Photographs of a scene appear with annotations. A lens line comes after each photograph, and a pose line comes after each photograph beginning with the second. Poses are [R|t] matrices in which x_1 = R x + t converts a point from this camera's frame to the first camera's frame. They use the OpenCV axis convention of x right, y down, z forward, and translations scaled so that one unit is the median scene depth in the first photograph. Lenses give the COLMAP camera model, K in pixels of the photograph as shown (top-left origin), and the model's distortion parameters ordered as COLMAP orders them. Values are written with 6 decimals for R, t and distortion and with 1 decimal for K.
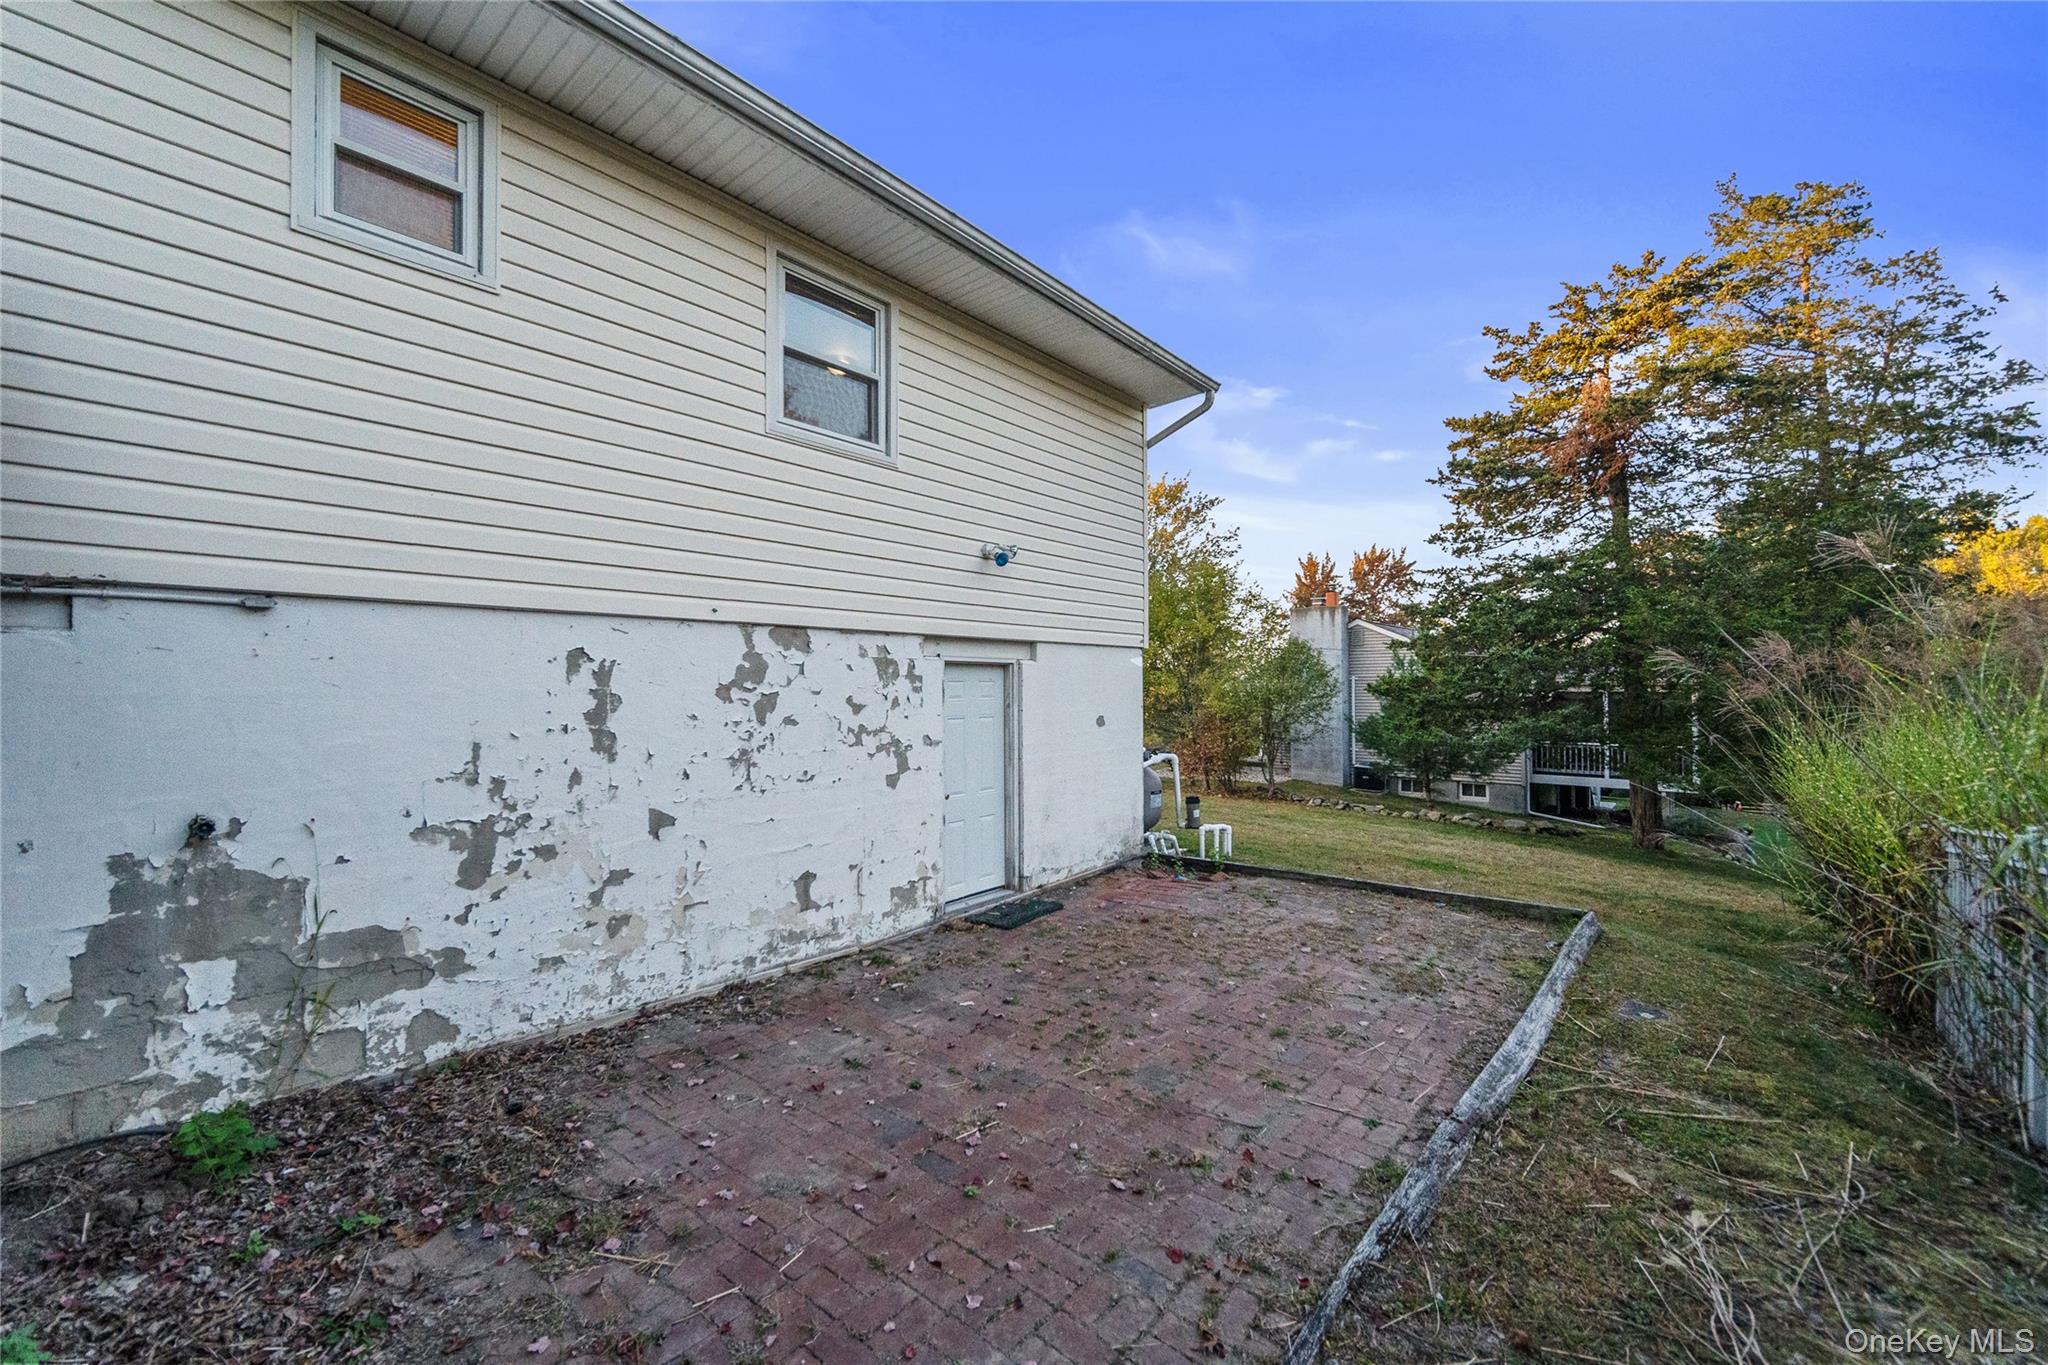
lens RADIAL K [[805.6, 0, 1014.7], [0, 805.6, 679.6], [0, 0, 1]] dist [-0.007089, 0.001415]
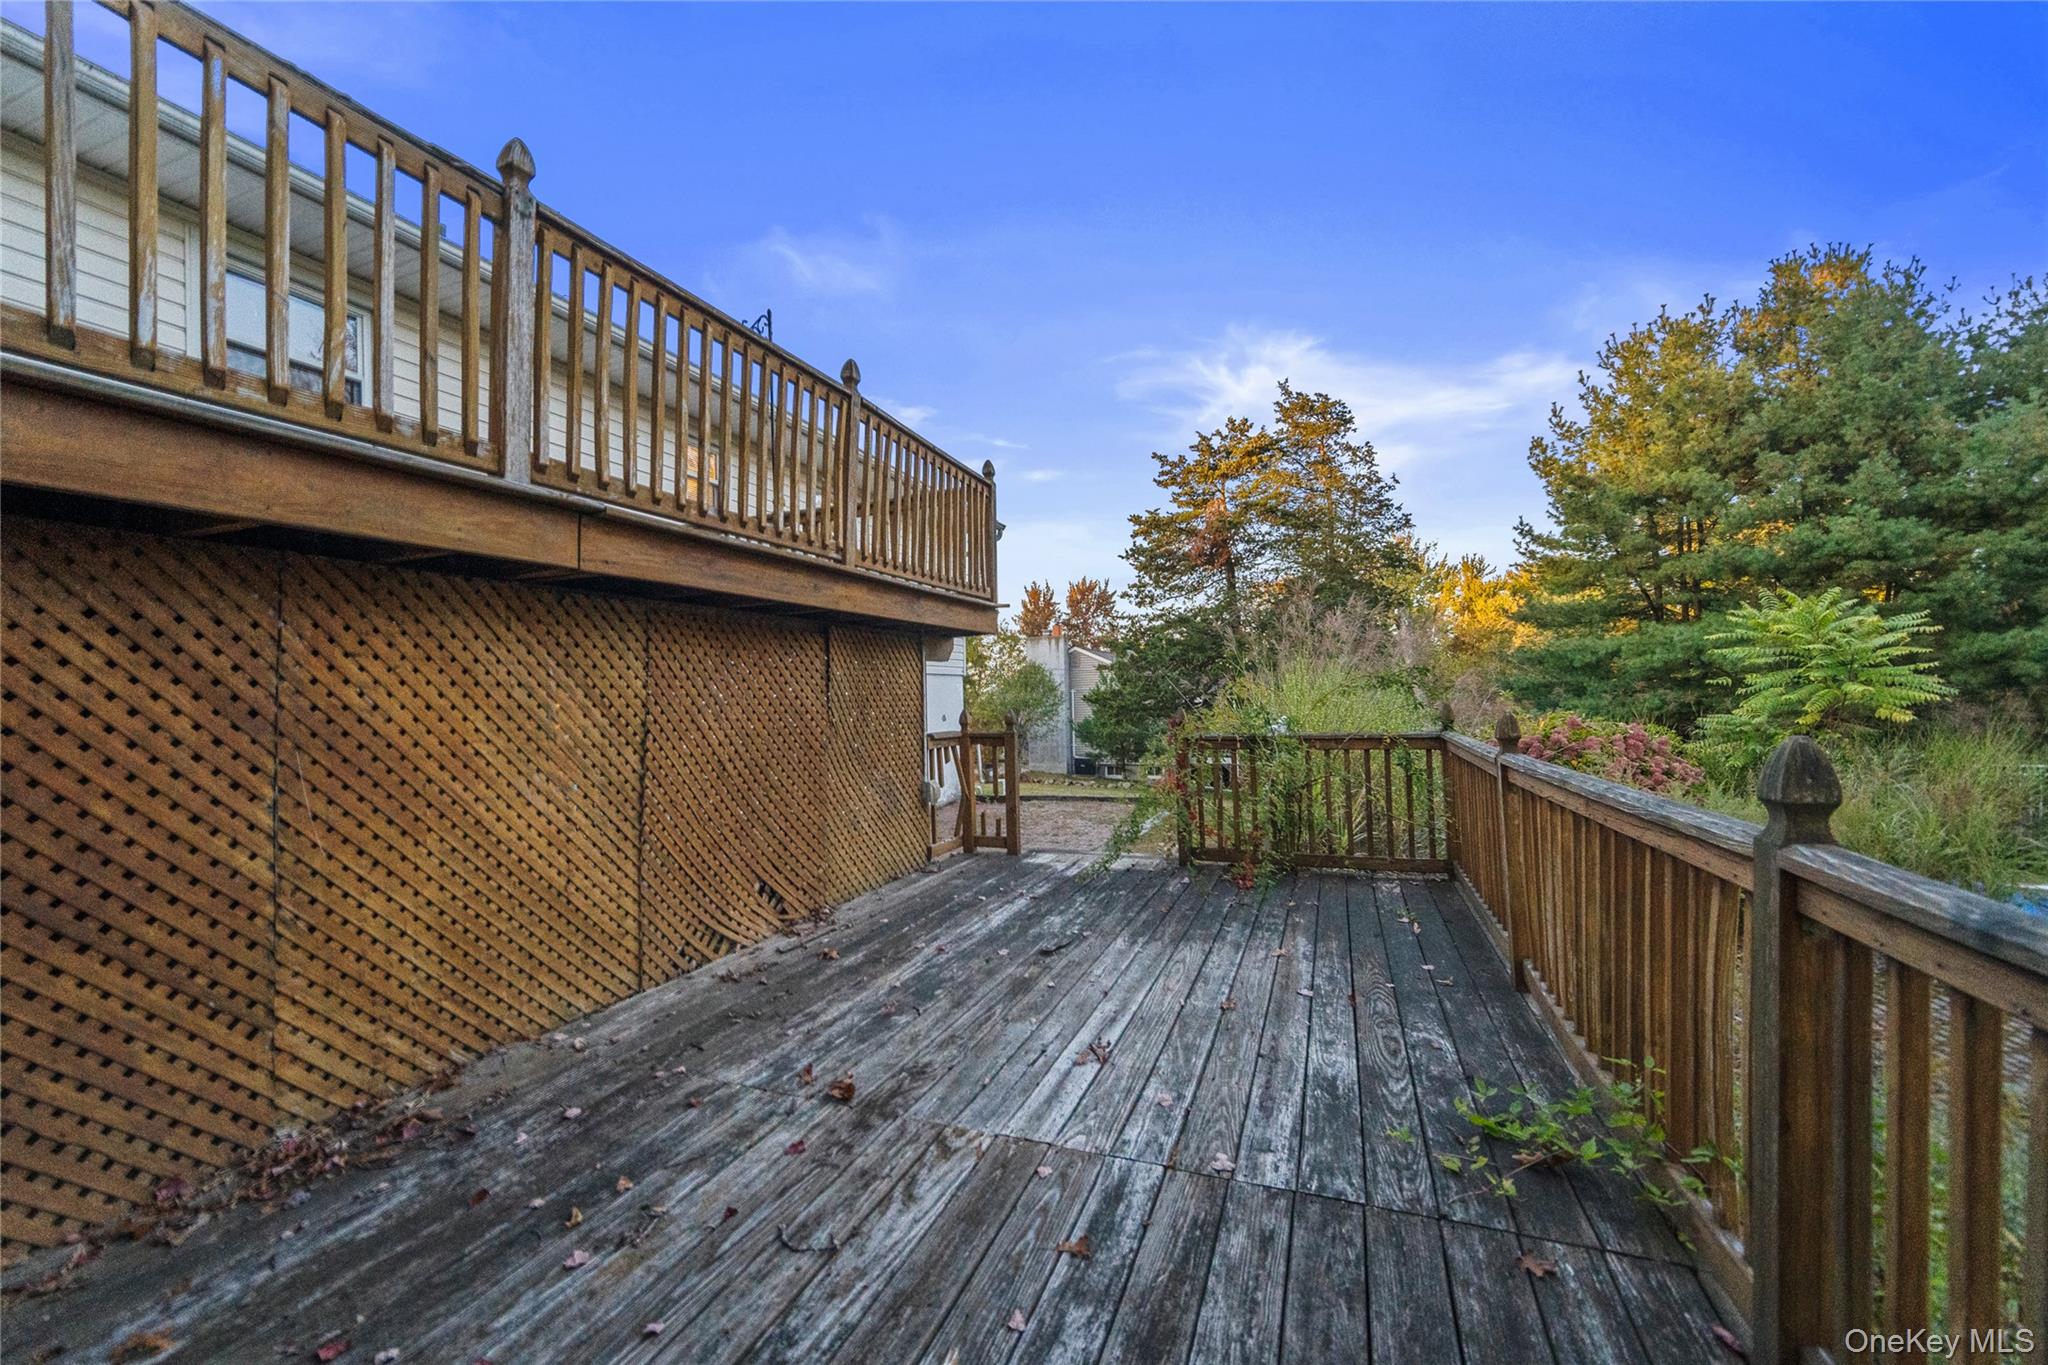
lens RADIAL K [[805.6, 0, 1015.4], [0, 805.6, 691.6], [0, 0, 1]] dist [-0.007089, 0.001415]
pose [[0.945227, -0.013893, 0.326118, -0.140311], [0.015225, 0.999883, -0.001534, -0.000697], [-0.326058, 0.006415, 0.945328, -0.309425]]
